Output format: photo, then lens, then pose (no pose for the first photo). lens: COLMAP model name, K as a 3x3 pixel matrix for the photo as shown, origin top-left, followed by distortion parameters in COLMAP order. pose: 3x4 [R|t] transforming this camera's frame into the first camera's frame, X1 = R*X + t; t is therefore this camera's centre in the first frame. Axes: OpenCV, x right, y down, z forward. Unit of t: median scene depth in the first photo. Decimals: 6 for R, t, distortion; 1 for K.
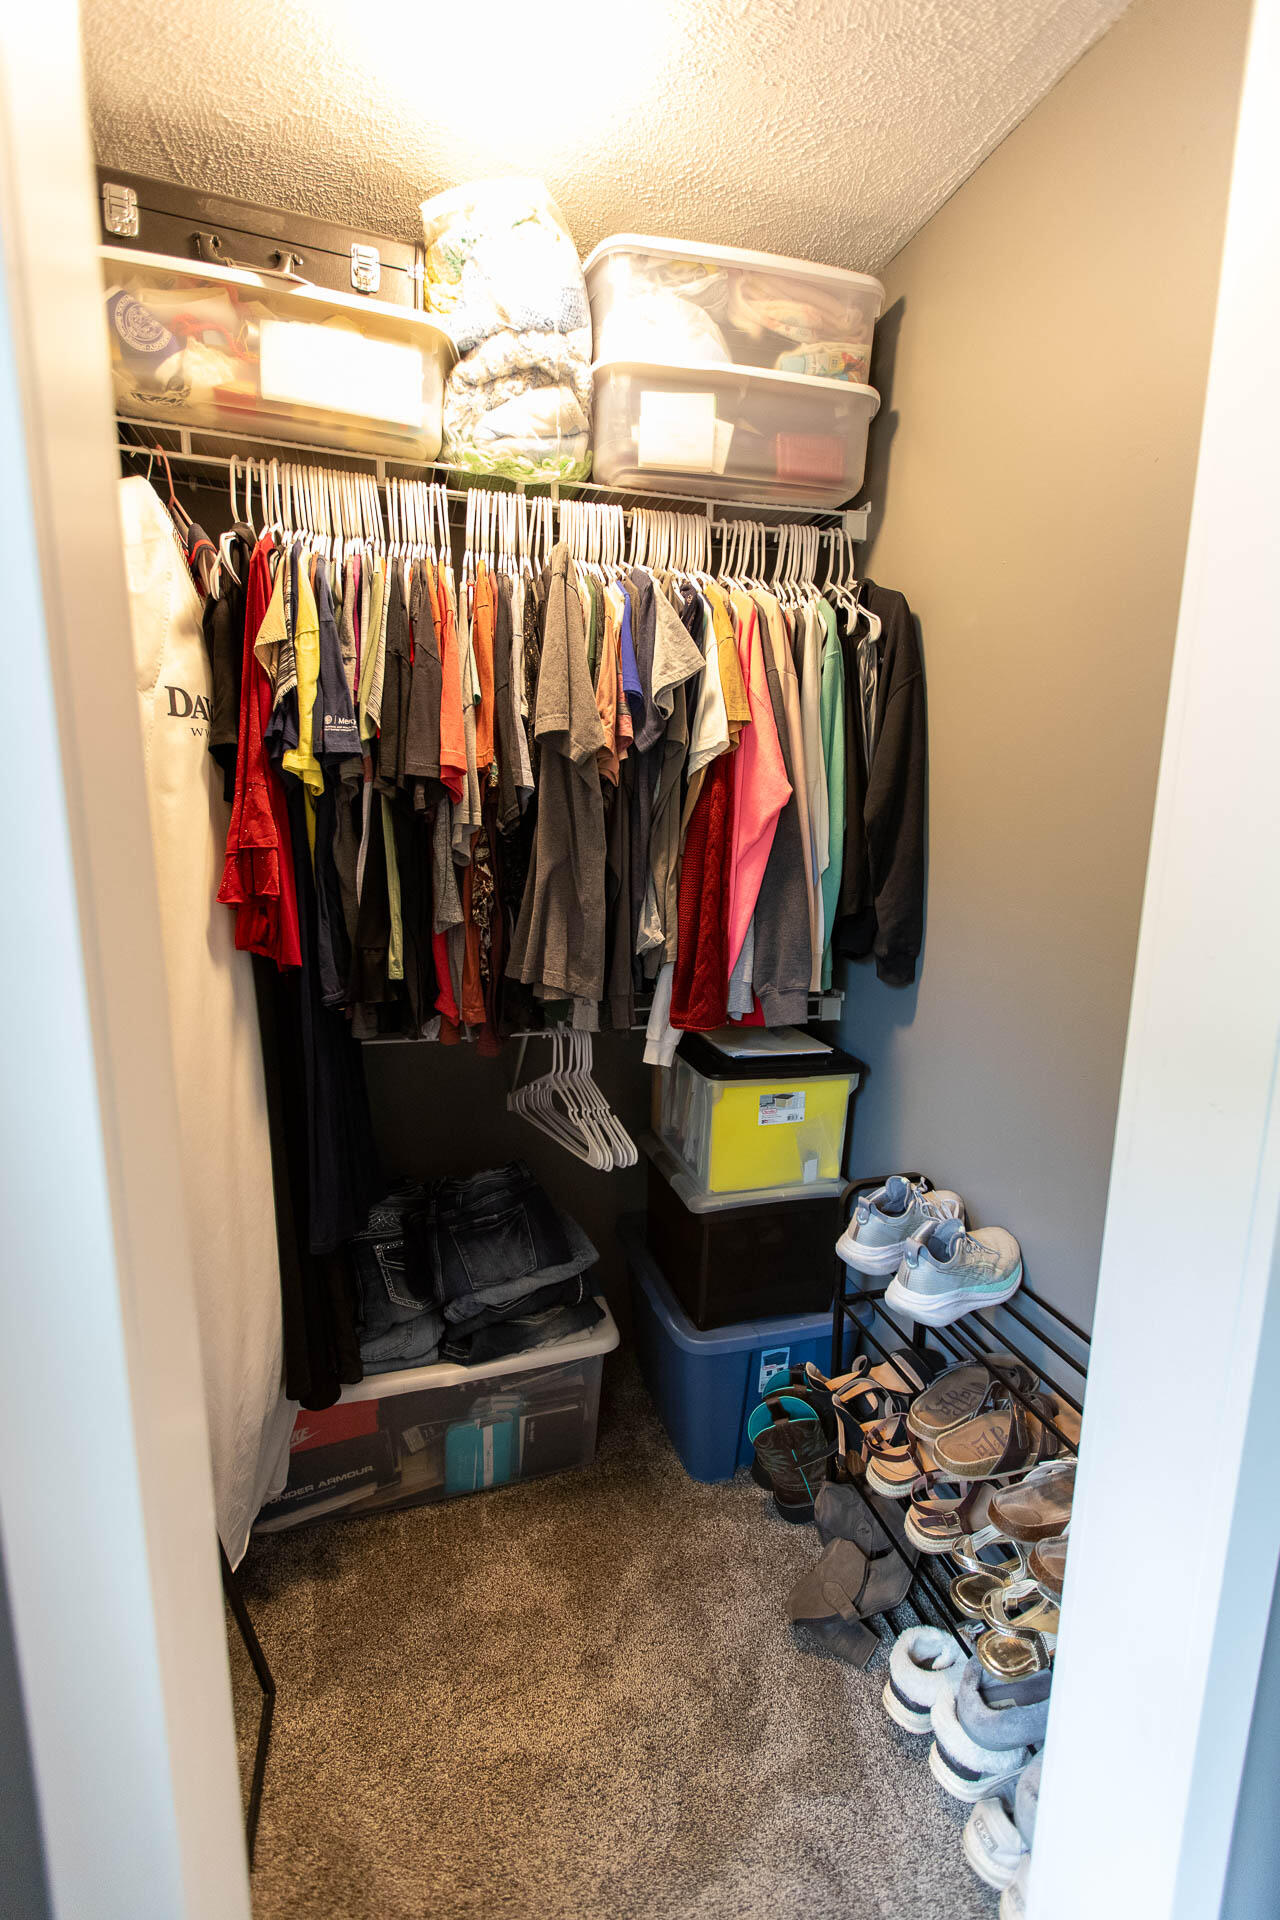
lens RADIAL K [[863.1, 0, 652.6], [0, 863.1, 960.0], [0, 0, 1]] dist [0.010280, -0.005792]
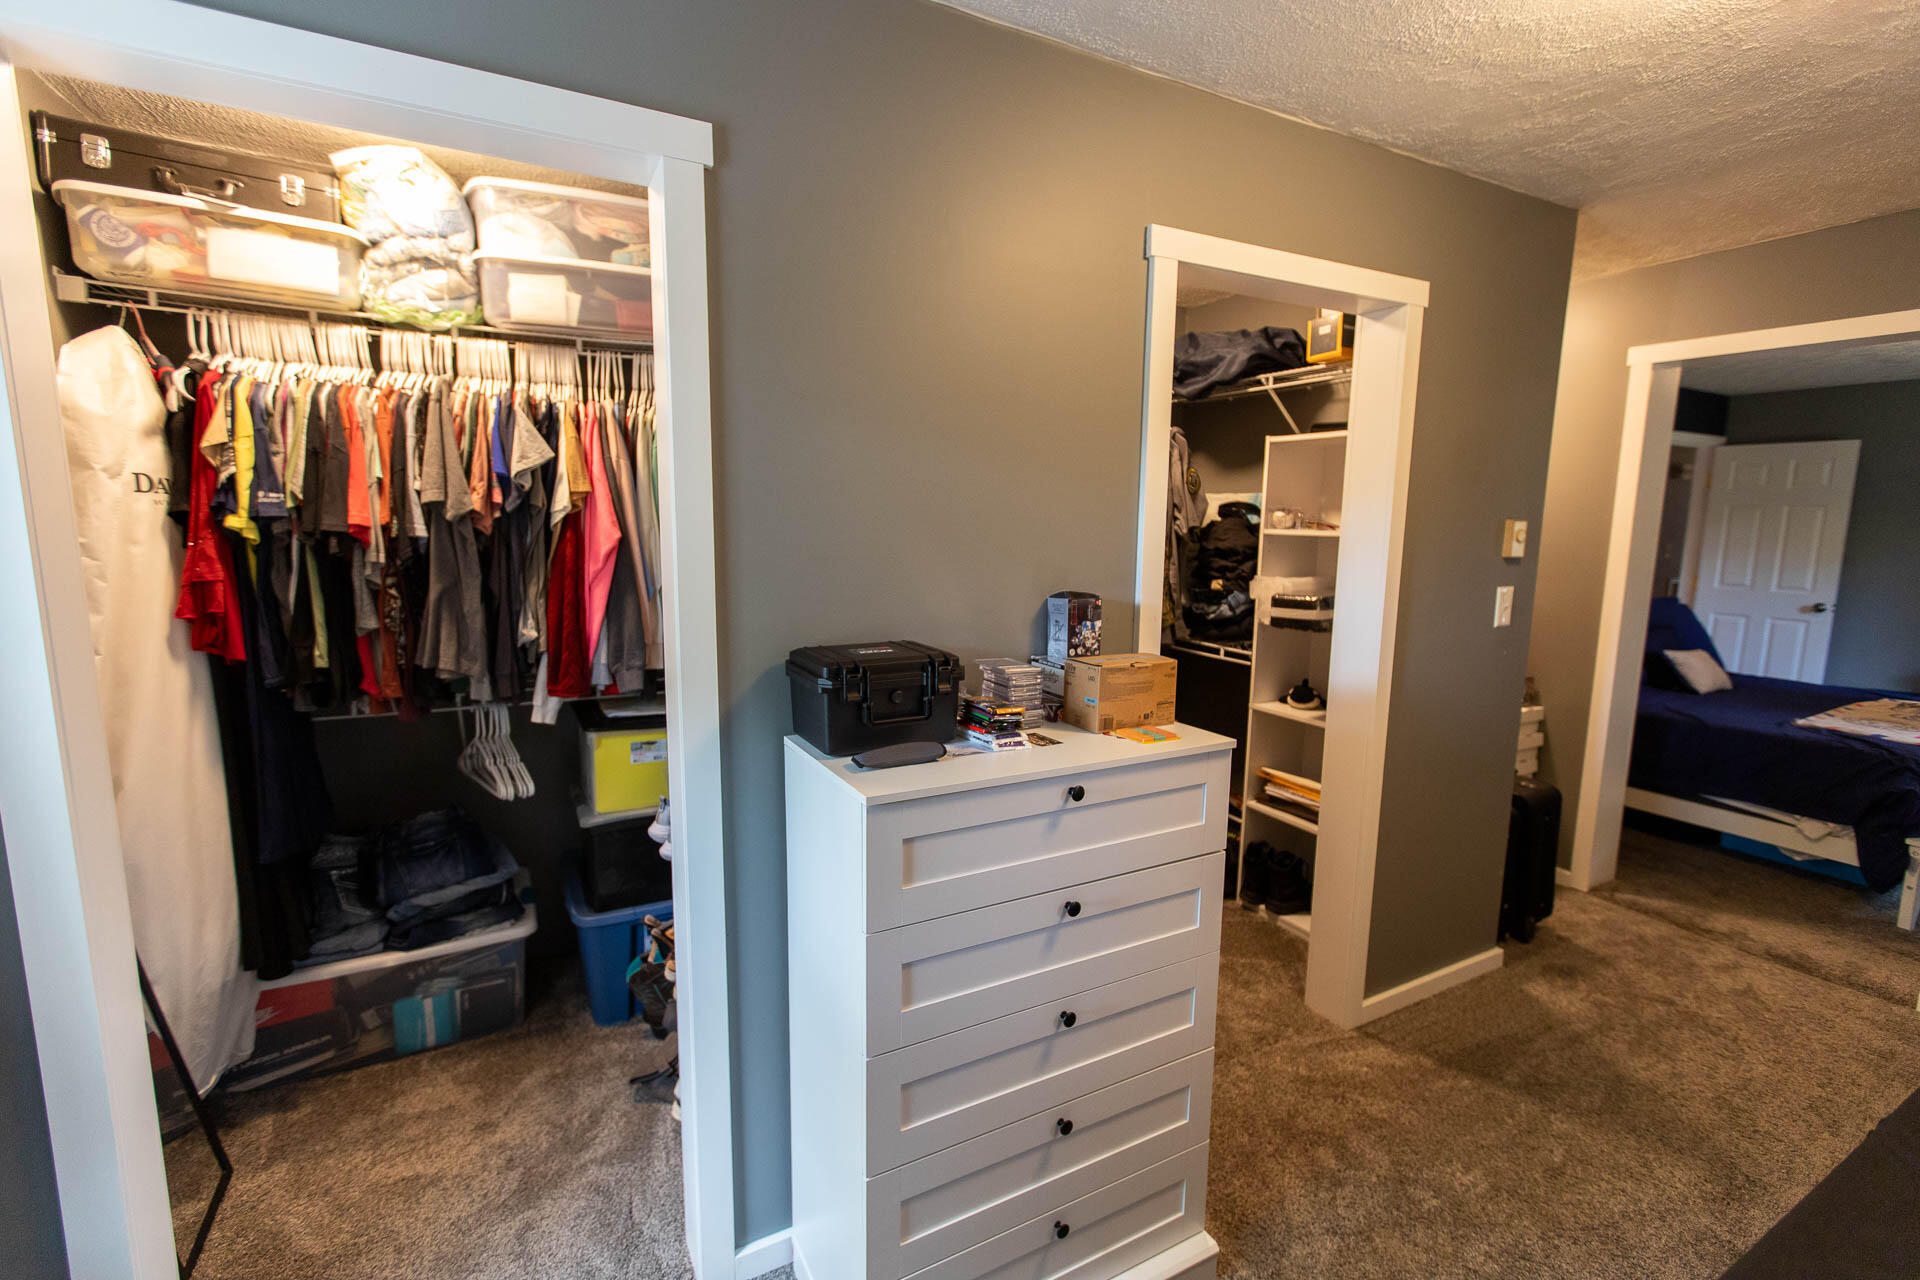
lens RADIAL K [[863.1, 0, 967.1], [0, 863.1, 636.6], [0, 0, 1]] dist [0.010280, -0.005792]
pose [[0.978083, -0.027599, 0.206377, 0.447652], [0.034180, 0.999012, -0.028392, 0.046347], [-0.205389, 0.034824, 0.978061, -0.630273]]
